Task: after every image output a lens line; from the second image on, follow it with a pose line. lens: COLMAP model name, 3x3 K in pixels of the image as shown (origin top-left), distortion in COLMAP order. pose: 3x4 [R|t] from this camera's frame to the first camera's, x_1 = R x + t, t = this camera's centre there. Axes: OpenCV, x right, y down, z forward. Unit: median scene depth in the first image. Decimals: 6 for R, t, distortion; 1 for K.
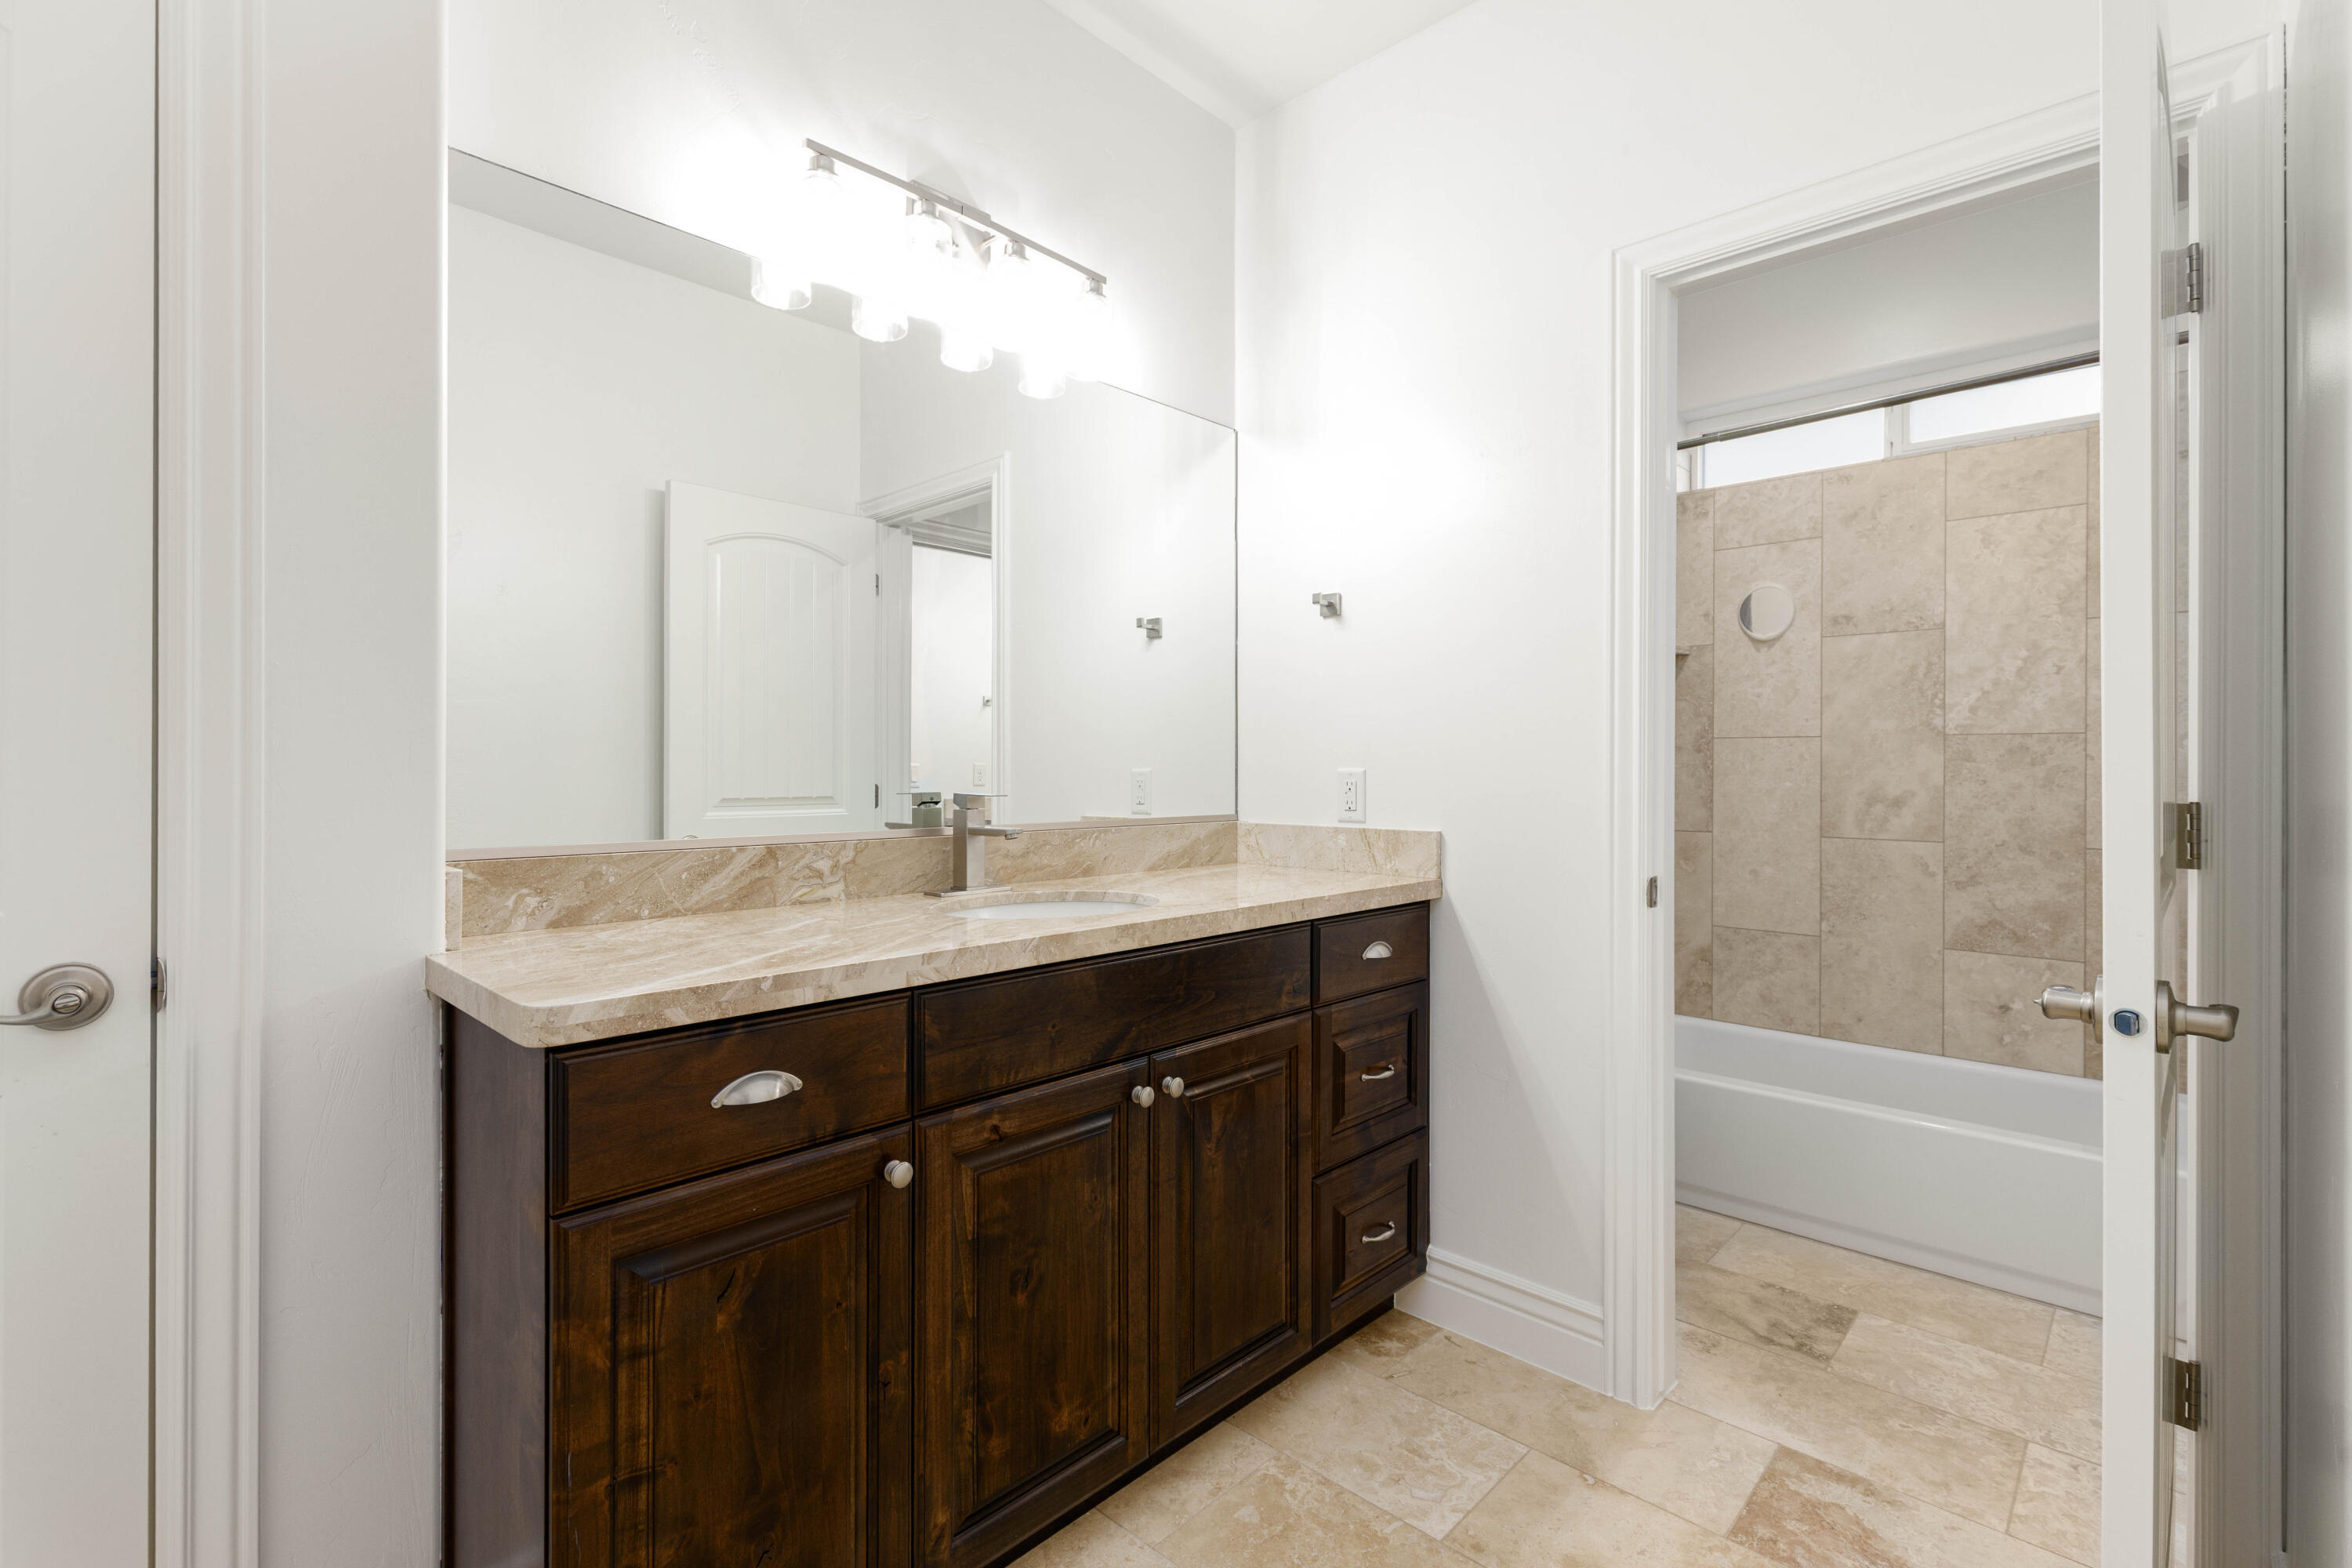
lens RADIAL K [[1062.2, 0, 1179.7], [0, 1062.2, 766.3], [0, 0, 1]] dist [0.002265, 0.000612]
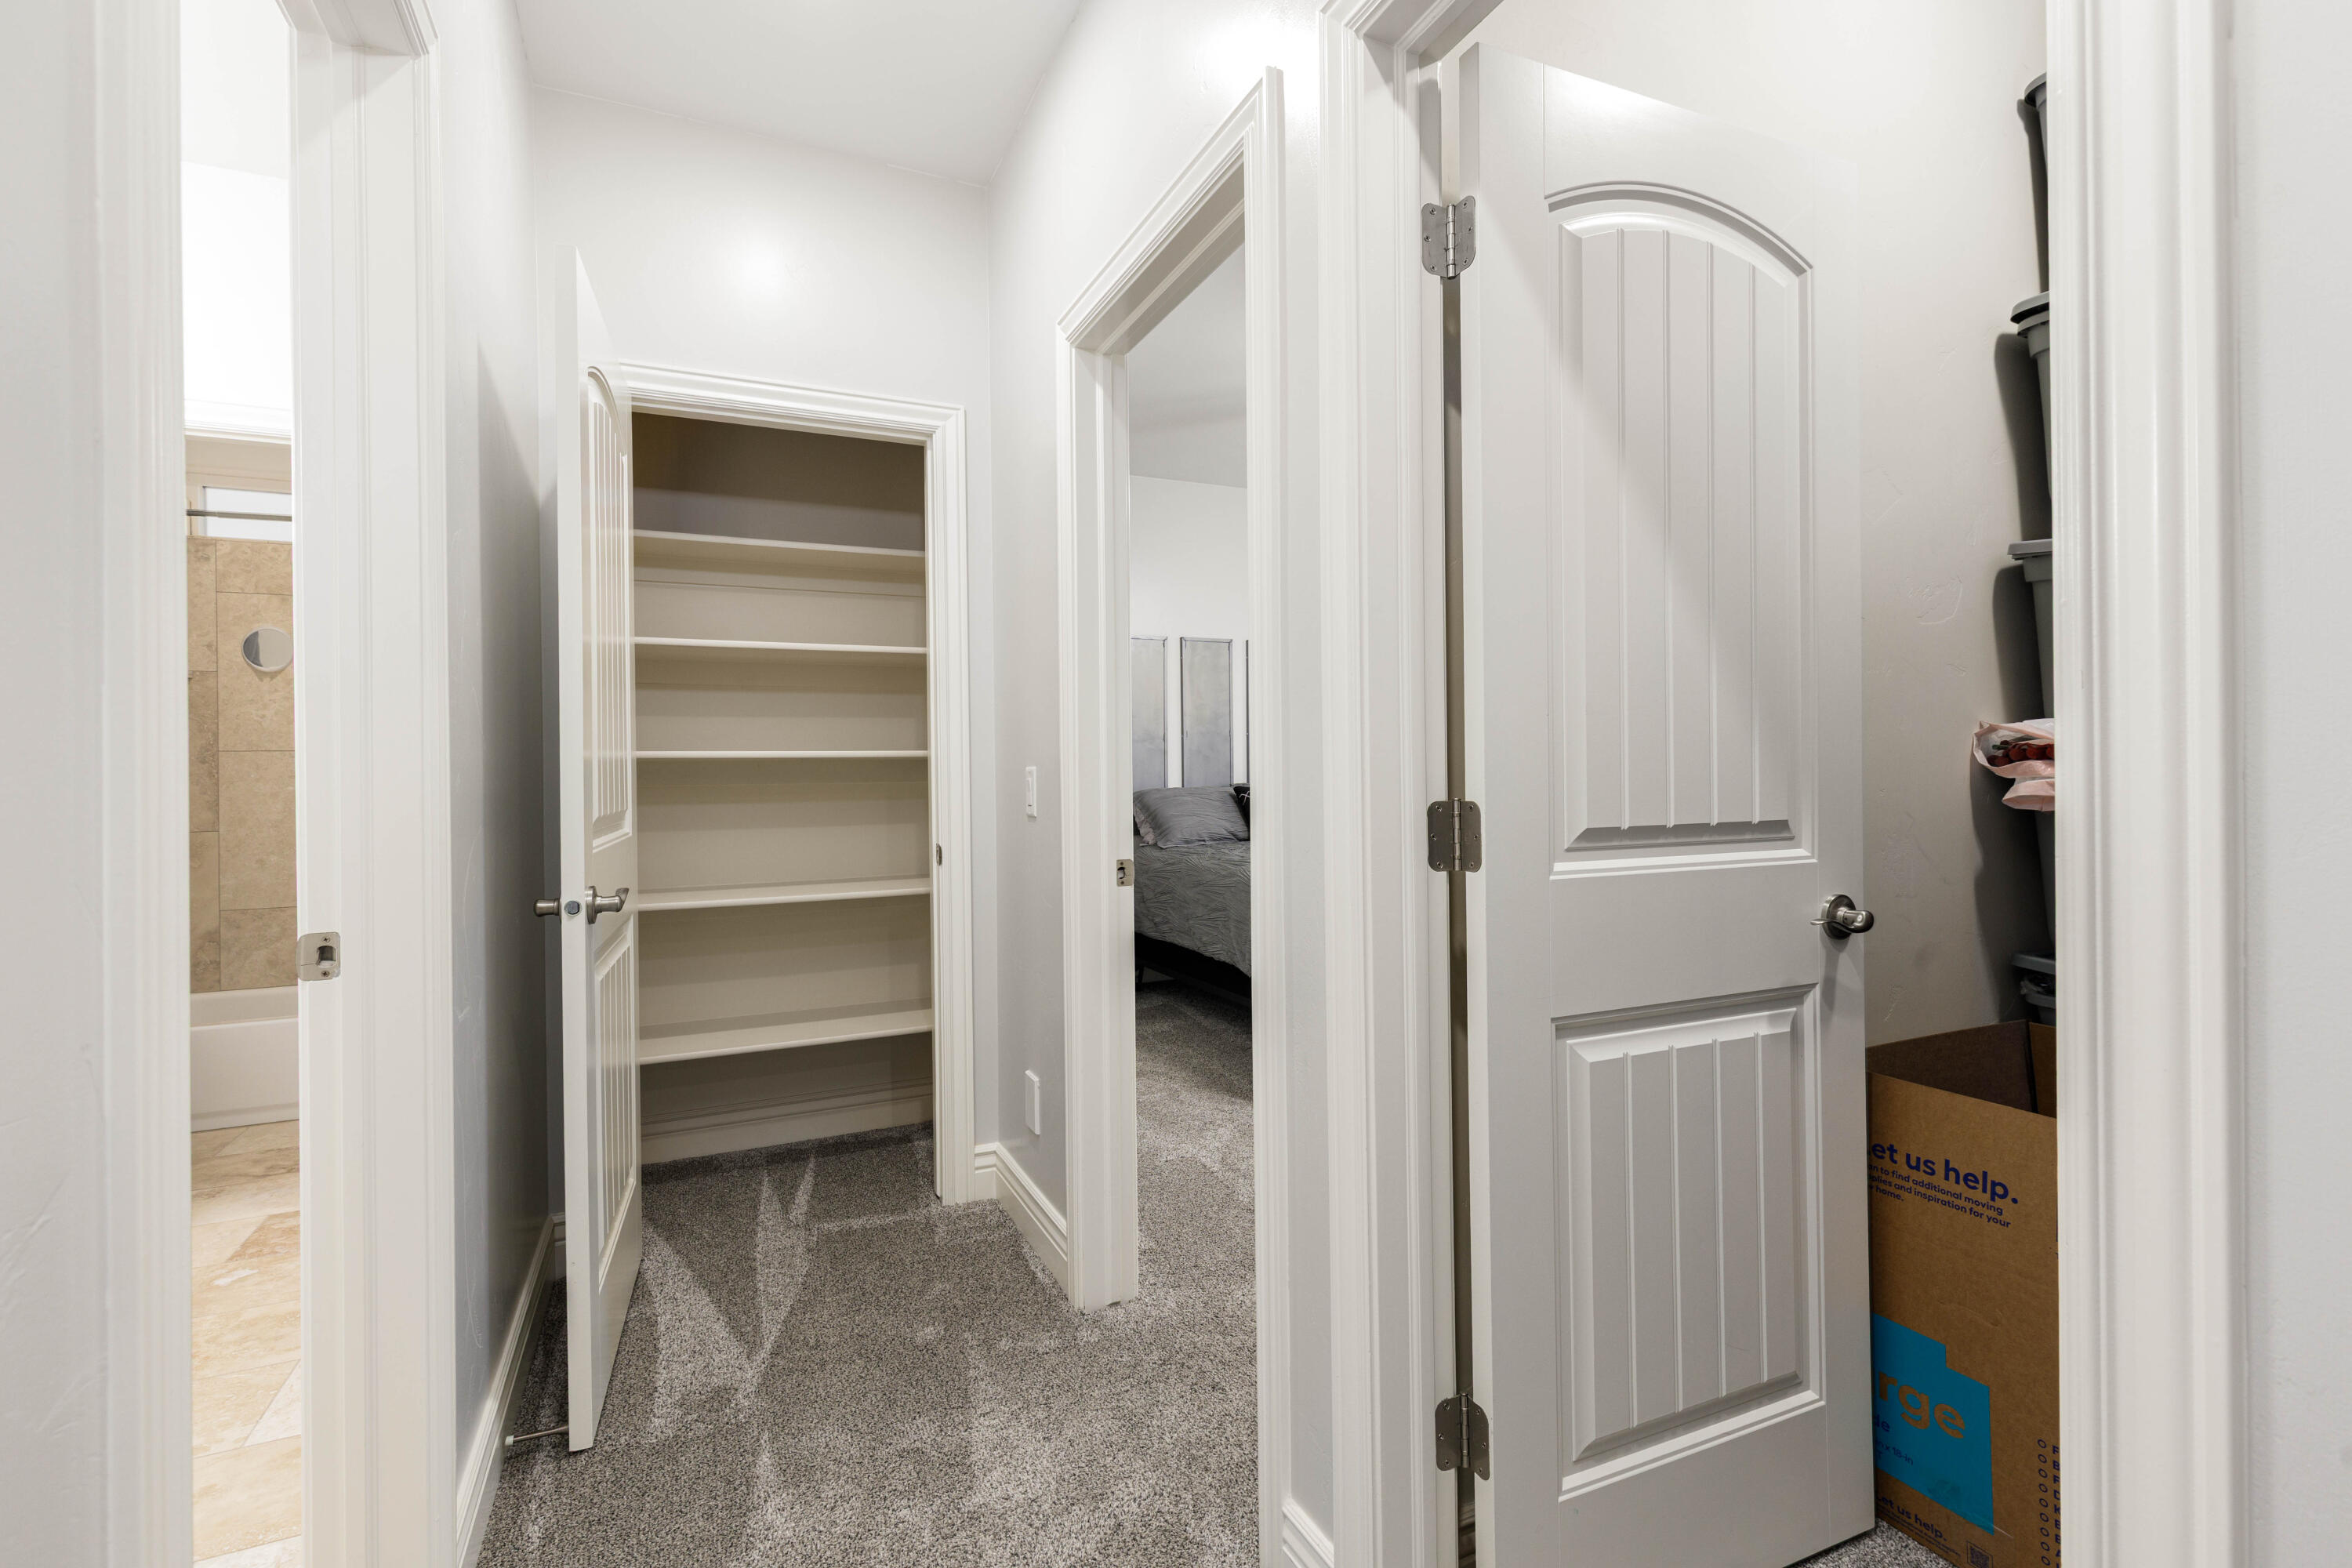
lens RADIAL K [[1062.2, 0, 1179.7], [0, 1062.2, 766.3], [0, 0, 1]] dist [0.002265, 0.000612]
pose [[0.370369, -0.008363, 0.928847, -0.200234], [0.012102, 0.999918, 0.004178, -0.001839], [-0.928806, 0.009694, 0.370440, -0.428601]]
